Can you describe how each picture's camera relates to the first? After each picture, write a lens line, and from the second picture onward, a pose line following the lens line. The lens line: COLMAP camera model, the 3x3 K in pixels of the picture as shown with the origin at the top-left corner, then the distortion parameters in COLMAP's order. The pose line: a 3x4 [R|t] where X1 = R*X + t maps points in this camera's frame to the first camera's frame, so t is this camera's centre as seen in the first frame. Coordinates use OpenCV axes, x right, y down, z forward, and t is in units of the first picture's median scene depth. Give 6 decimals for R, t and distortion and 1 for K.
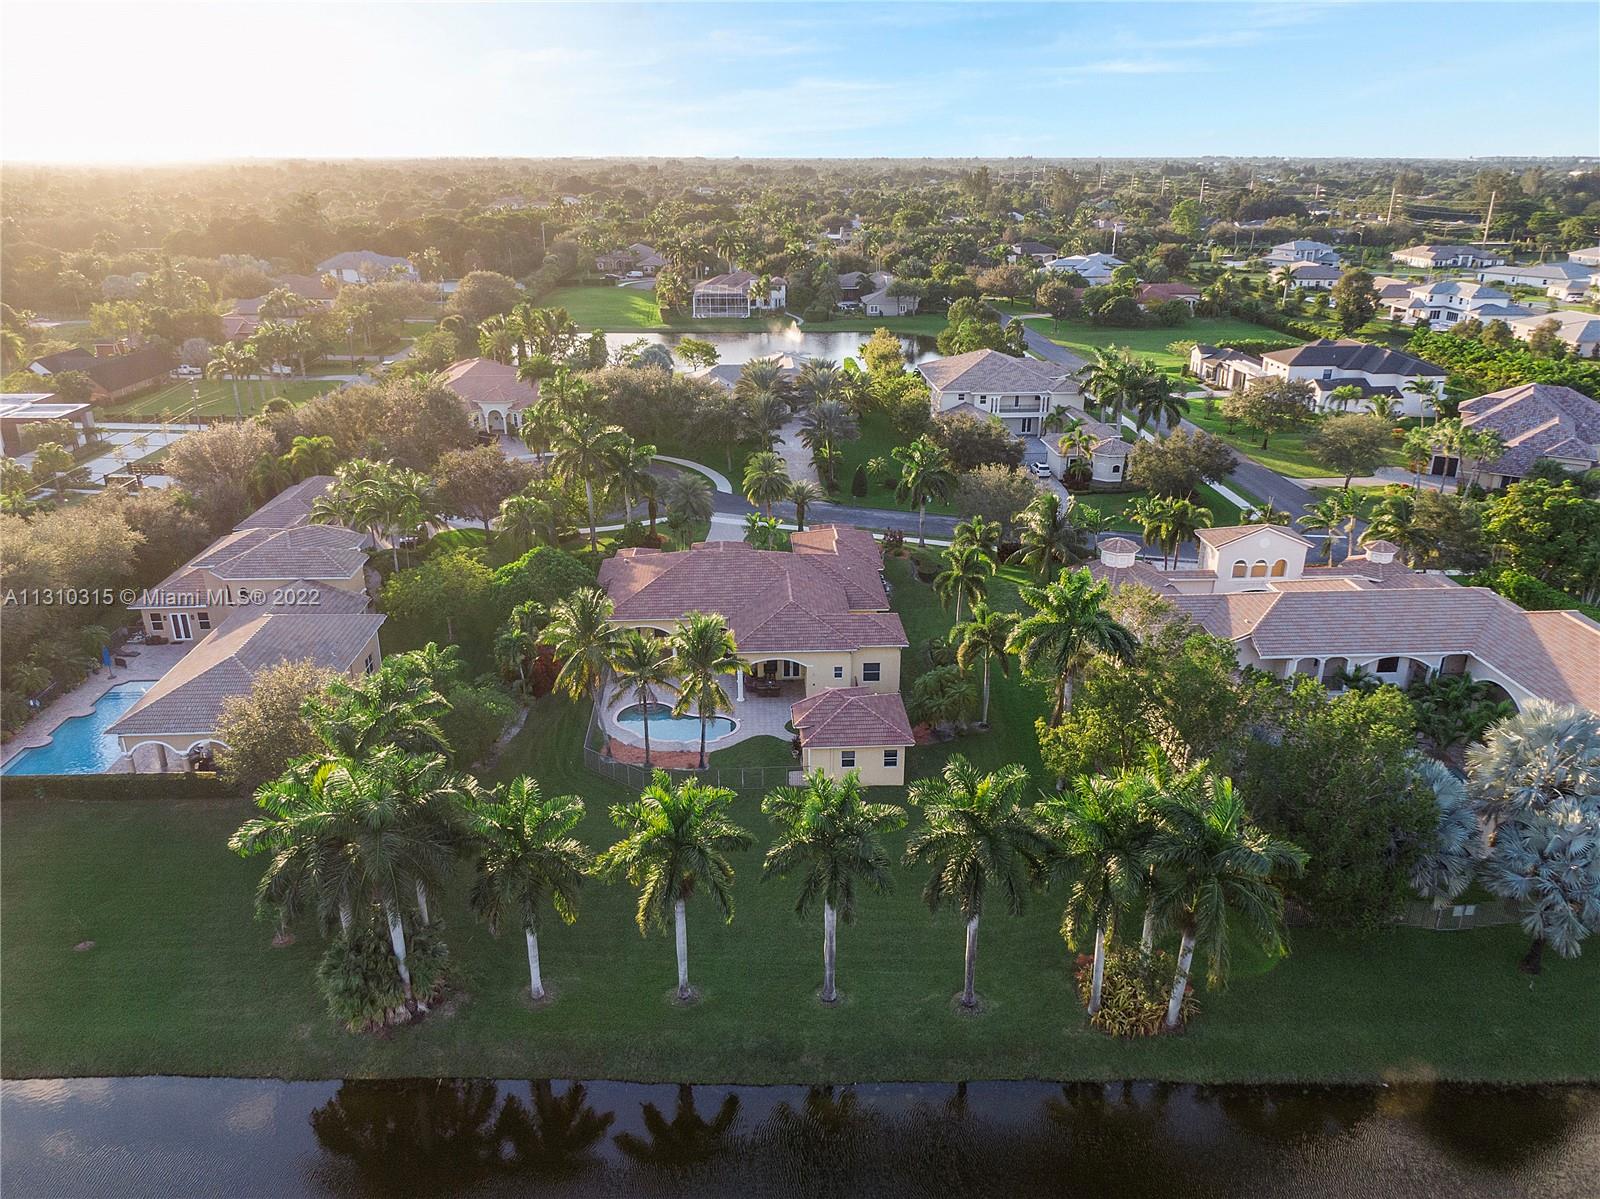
lens RADIAL K [[1143.3, 0, 801.5], [0, 1143.3, 605.0], [0, 0, 1]] dist [0.028613, -0.046911]
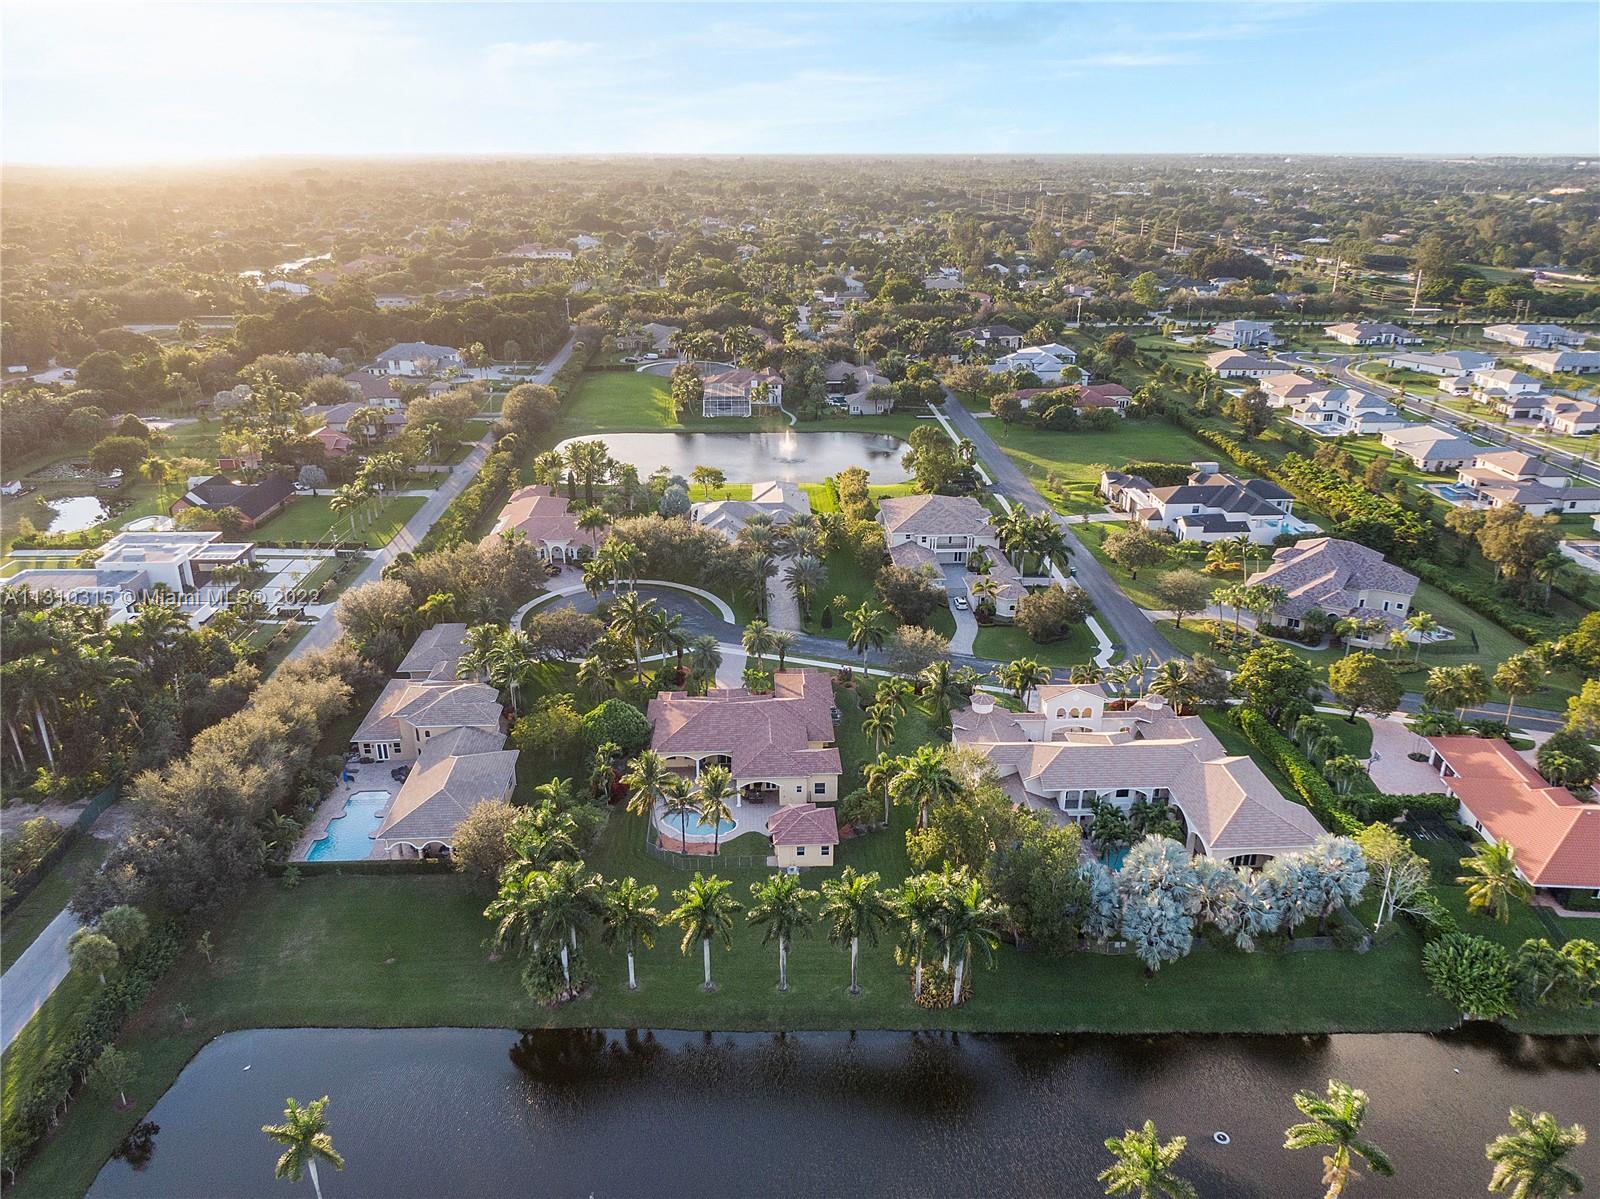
lens RADIAL K [[1146.6, 0, 800.0], [0, 1146.6, 599.5], [0, 0, 1]] dist [0.046172, -0.079520]
pose [[0.999984, 0.001849, -0.005255, 0.035674], [-0.001839, 0.999997, 0.001885, -0.183659], [0.005258, -0.001875, 0.999984, -0.543697]]
